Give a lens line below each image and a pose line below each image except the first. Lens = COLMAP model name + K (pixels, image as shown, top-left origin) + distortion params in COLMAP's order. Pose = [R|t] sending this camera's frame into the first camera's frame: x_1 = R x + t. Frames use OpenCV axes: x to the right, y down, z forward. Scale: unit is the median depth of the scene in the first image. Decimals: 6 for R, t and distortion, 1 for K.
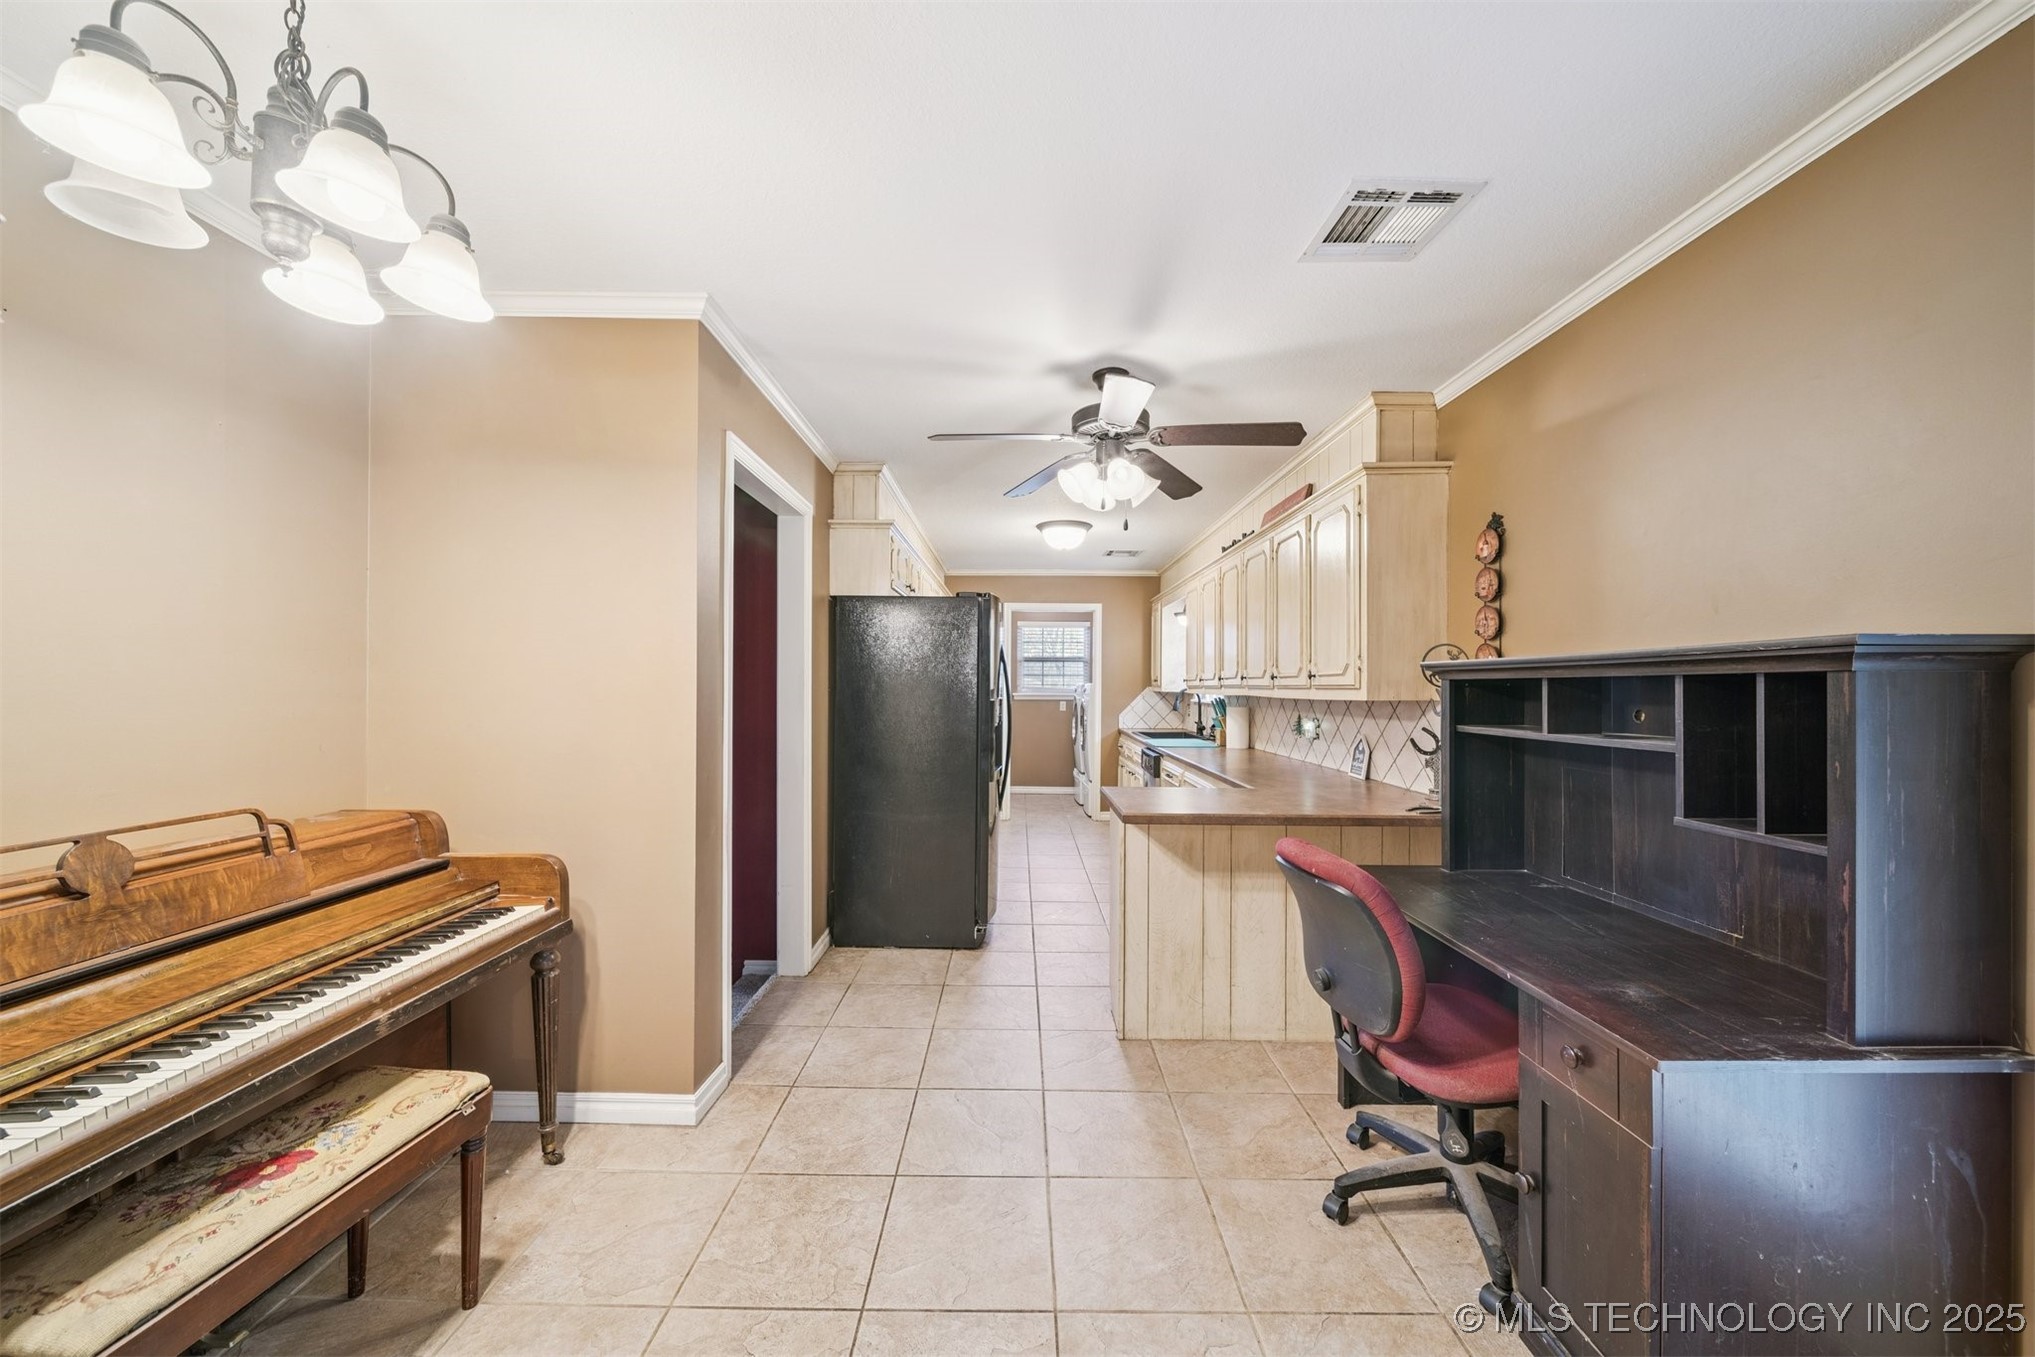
lens RADIAL K [[714.8, 0, 1015.9], [0, 714.8, 685.8], [0, 0, 1]] dist [0.001002, 0.000005]
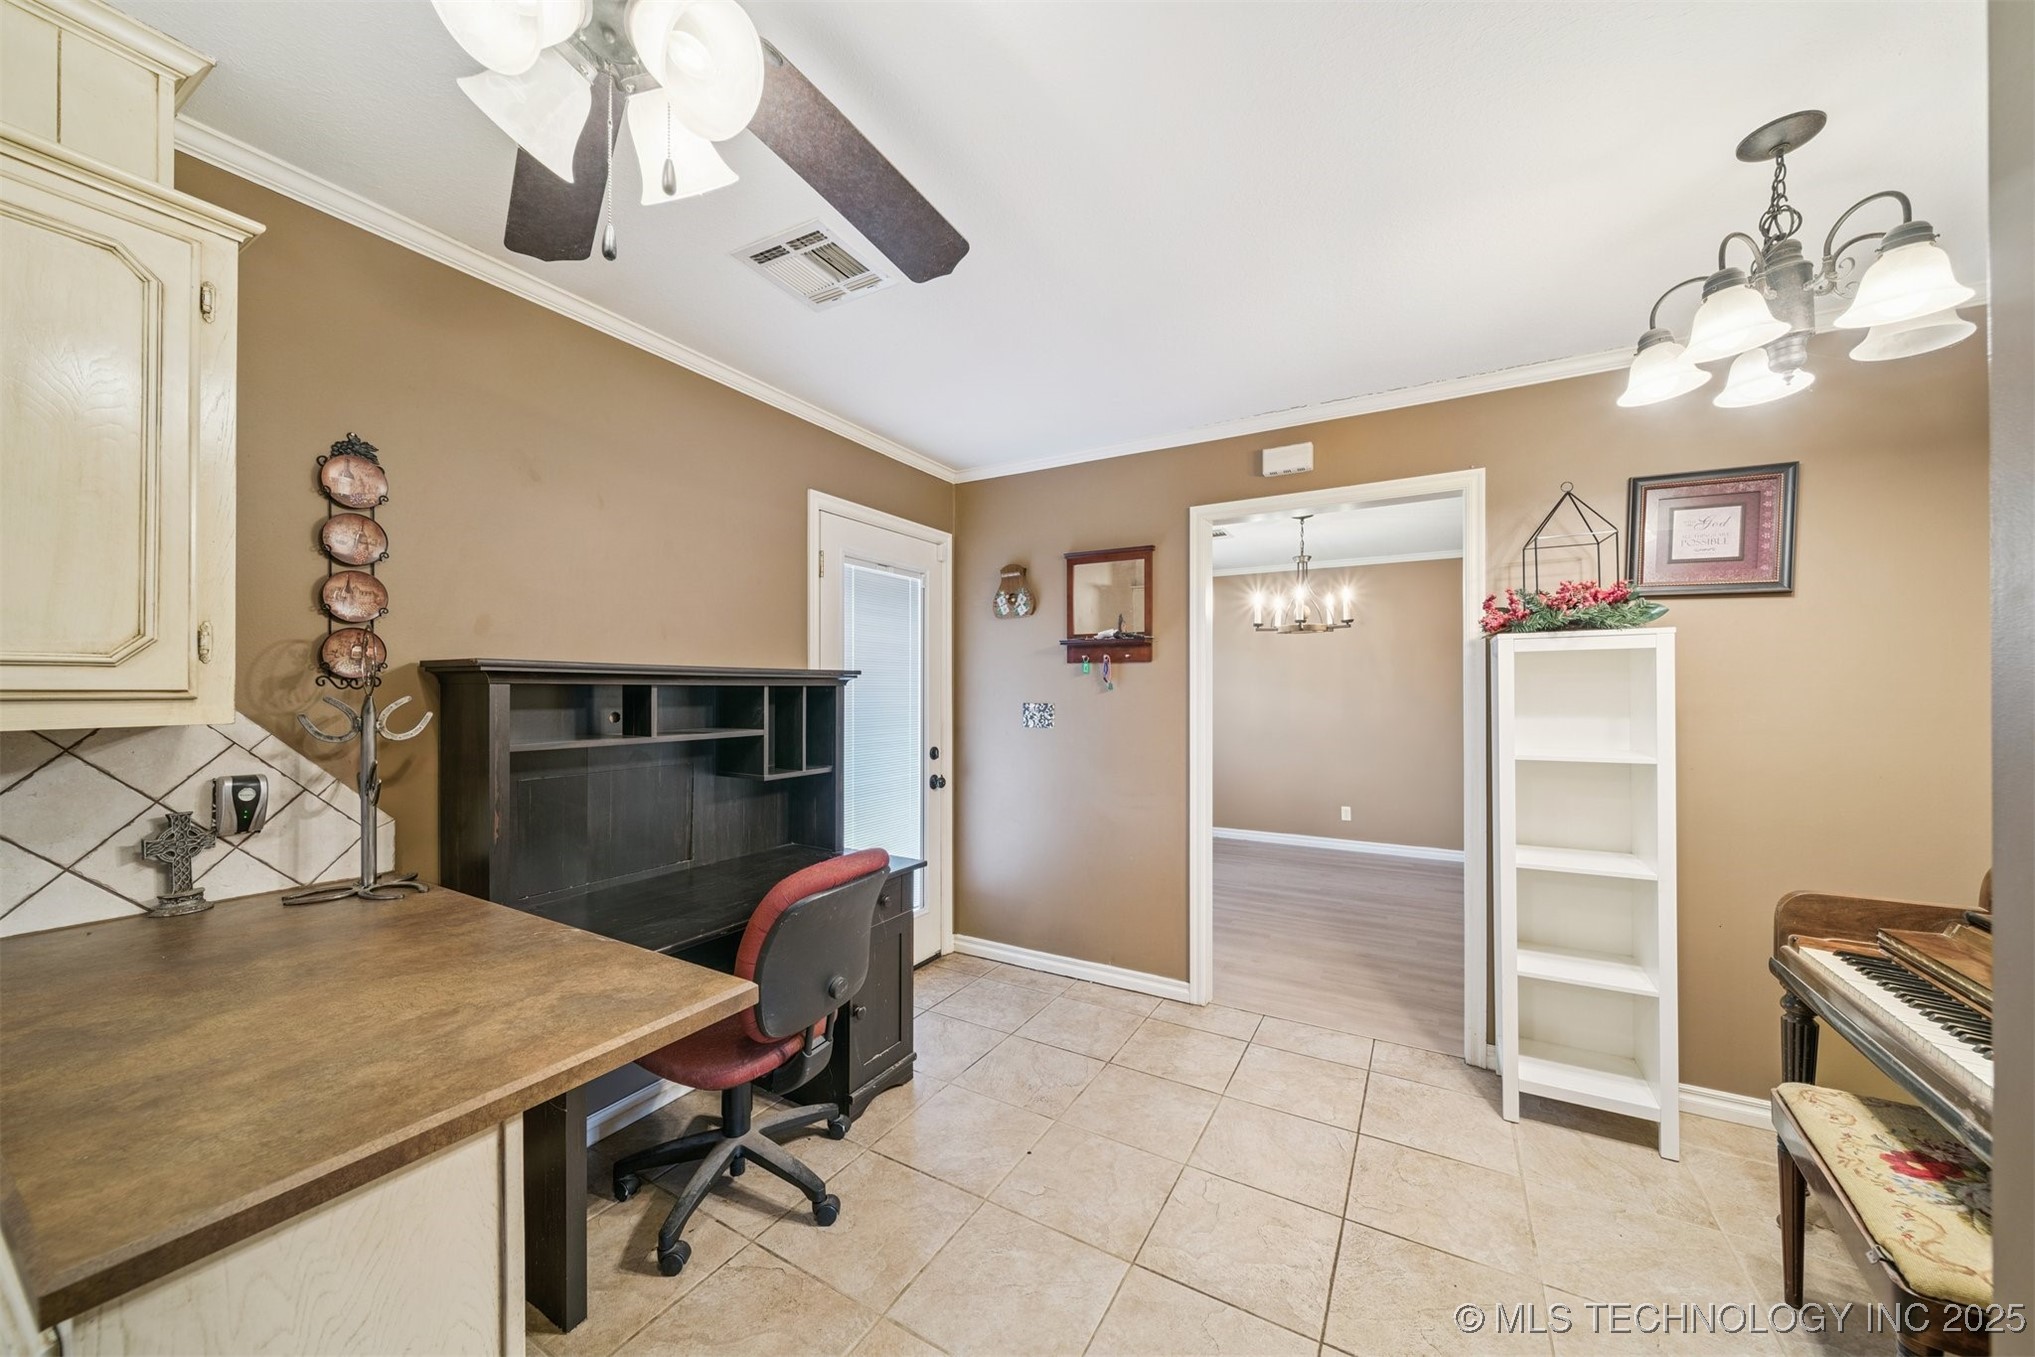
lens RADIAL K [[714.8, 0, 1010.2], [0, 714.8, 686.4], [0, 0, 1]] dist [0.001002, 0.000005]
pose [[-0.867393, -0.004340, 0.497604, -0.079460], [-0.008706, 0.999941, -0.006455, -0.001929], [-0.497547, -0.009932, -0.867380, 0.502653]]
